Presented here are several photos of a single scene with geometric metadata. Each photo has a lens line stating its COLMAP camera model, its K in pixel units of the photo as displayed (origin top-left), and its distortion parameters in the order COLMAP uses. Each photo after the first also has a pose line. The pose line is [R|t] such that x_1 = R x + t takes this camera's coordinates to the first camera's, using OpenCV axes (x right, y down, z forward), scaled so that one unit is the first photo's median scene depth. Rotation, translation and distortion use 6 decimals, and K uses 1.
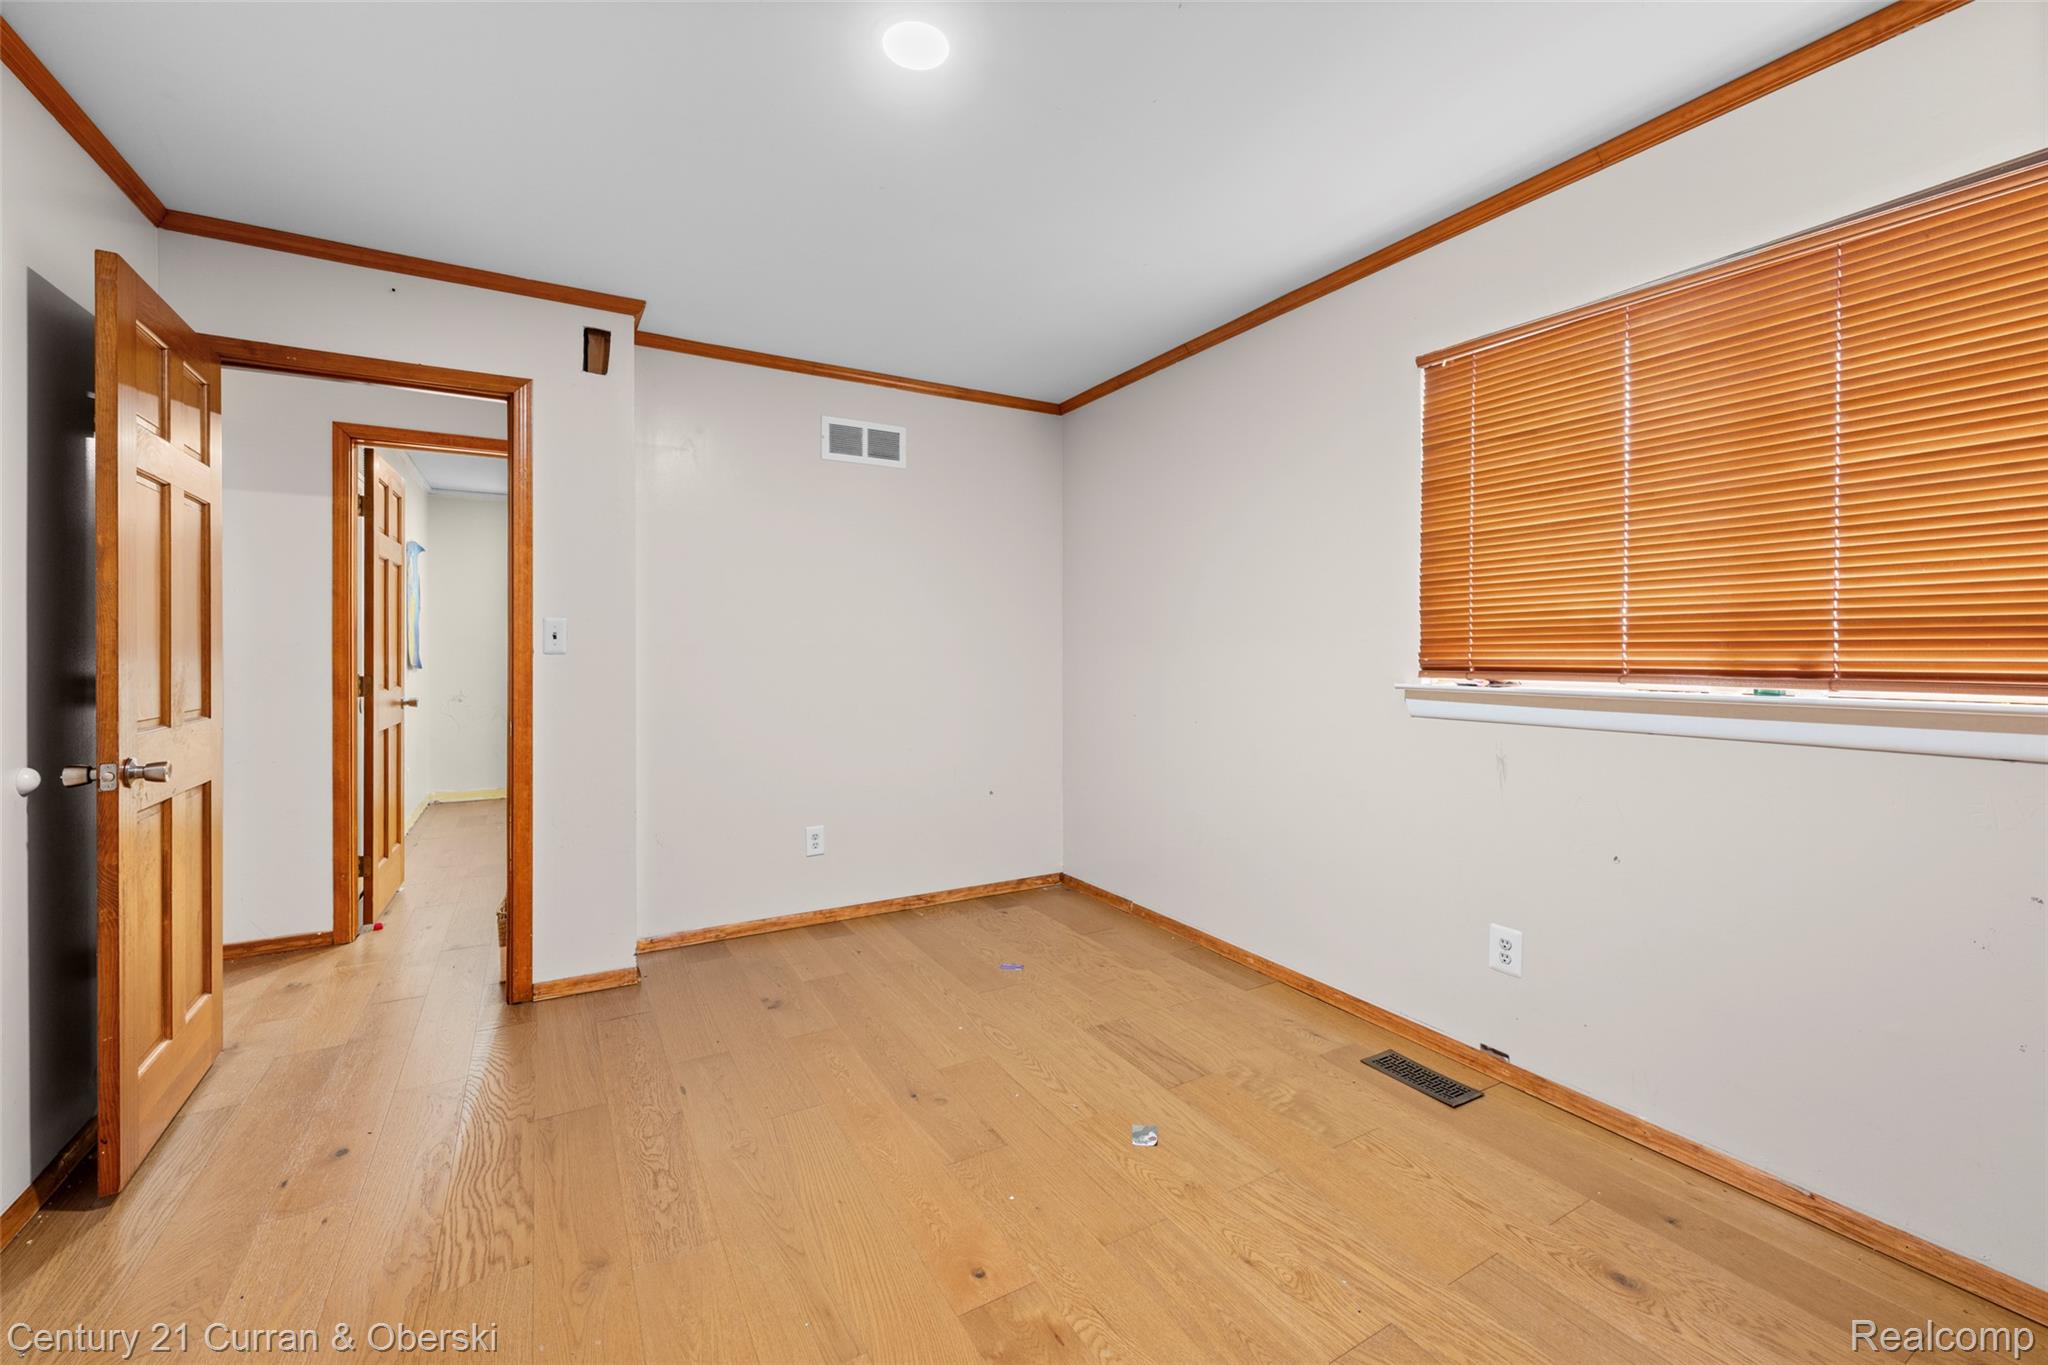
lens RADIAL K [[844.2, 0, 1029.9], [0, 844.2, 667.5], [0, 0, 1]] dist [0.000652, 0.000042]
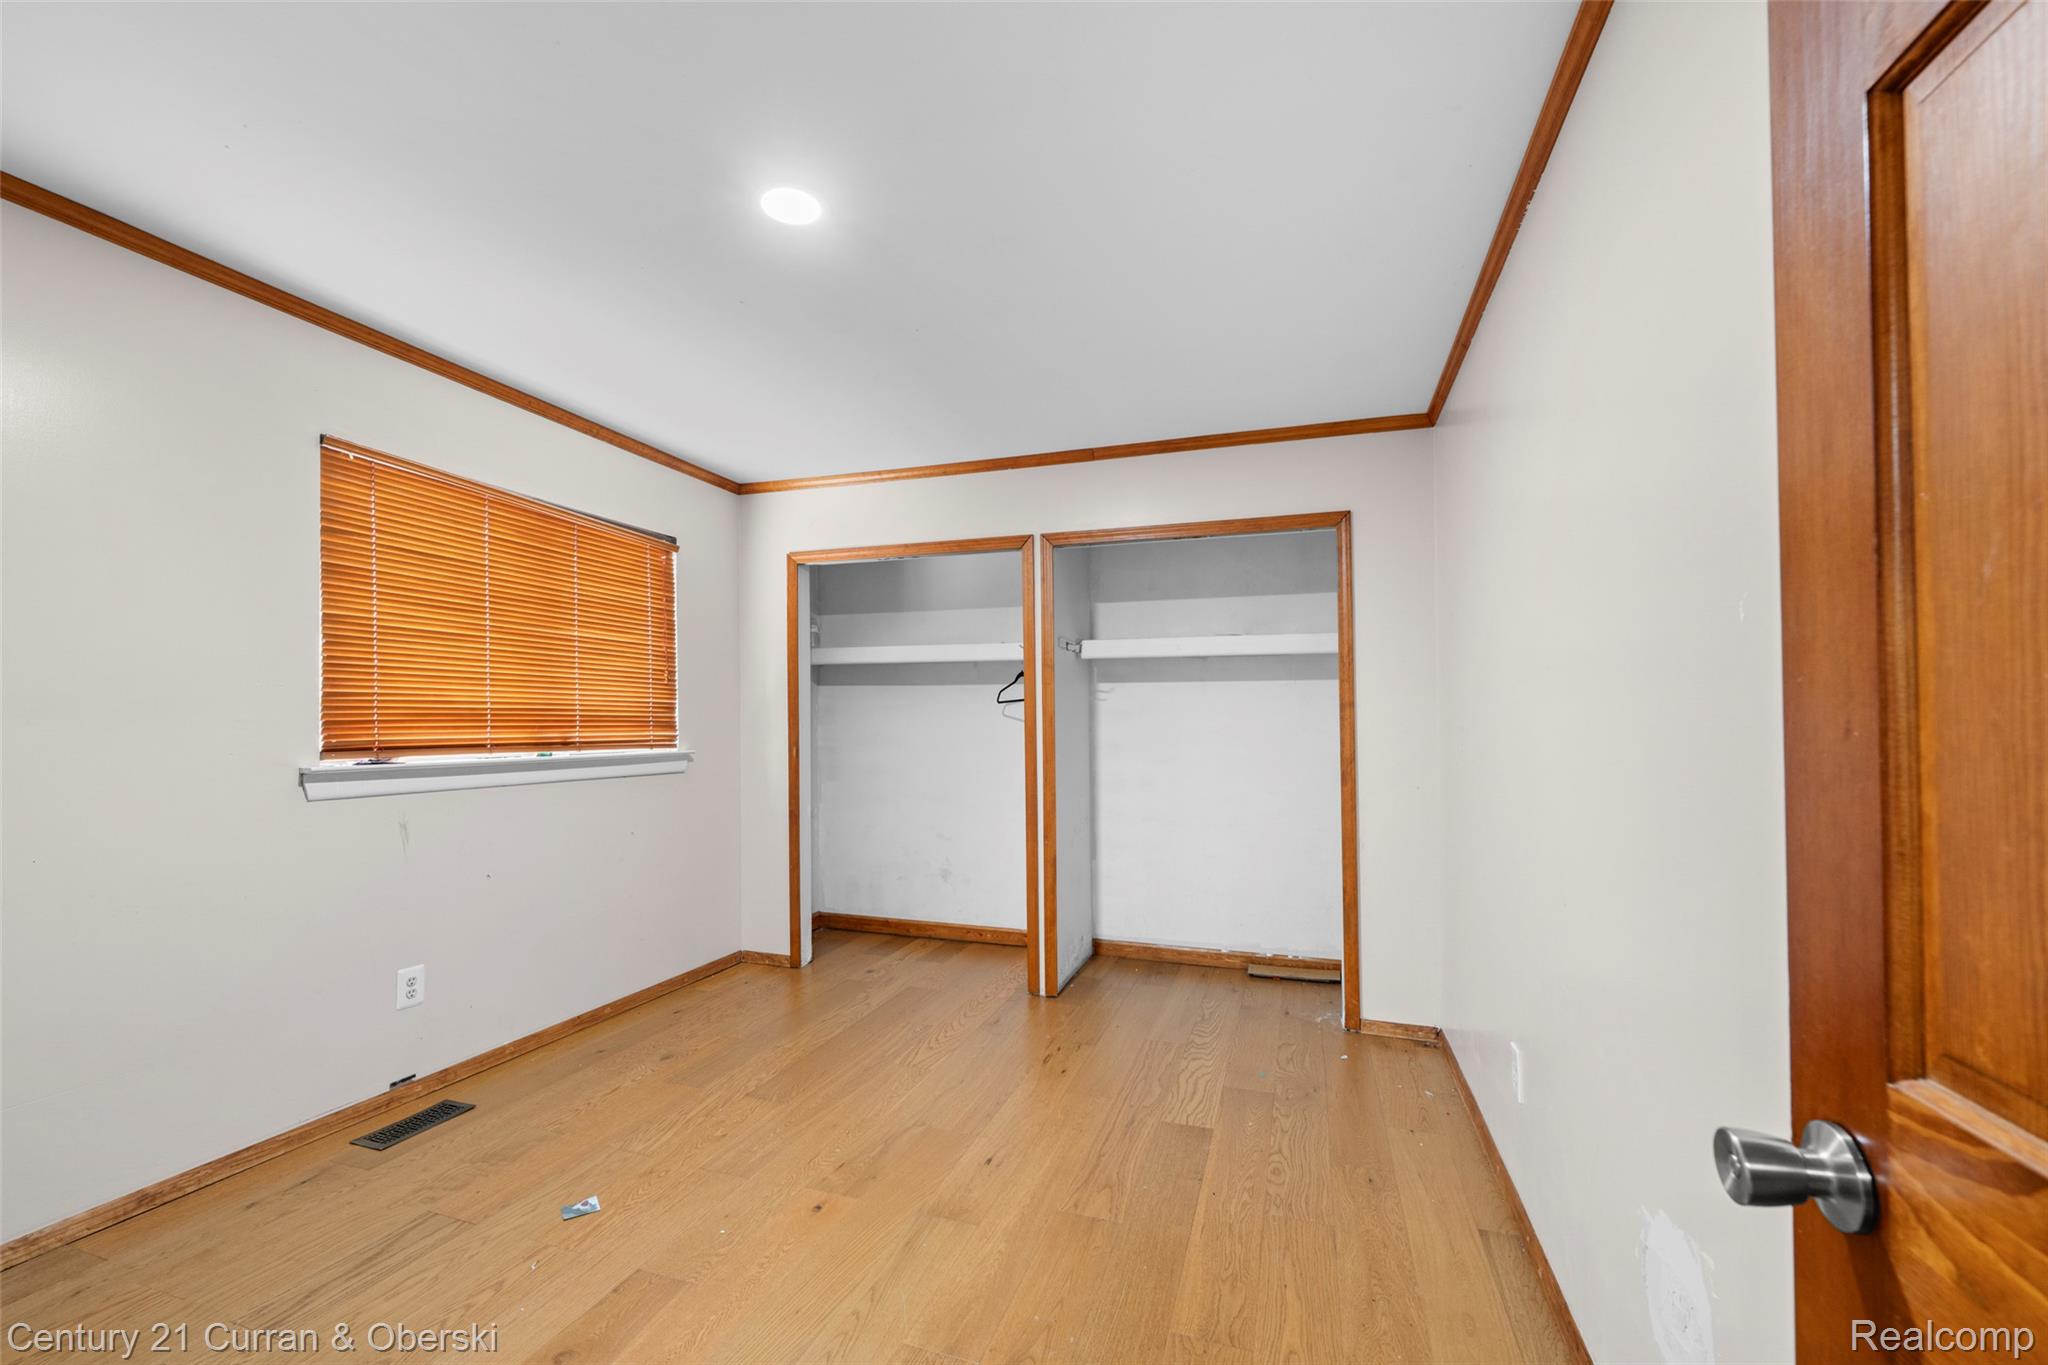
lens RADIAL K [[837.6, 0, 1026.7], [0, 837.6, 715.9], [0, 0, 1]] dist [0.001056, 0.000109]
pose [[-0.663279, 0.006954, 0.748340, -0.887151], [0.014063, 0.999896, 0.003172, -0.034064], [-0.748240, 0.012628, -0.663307, 1.137102]]
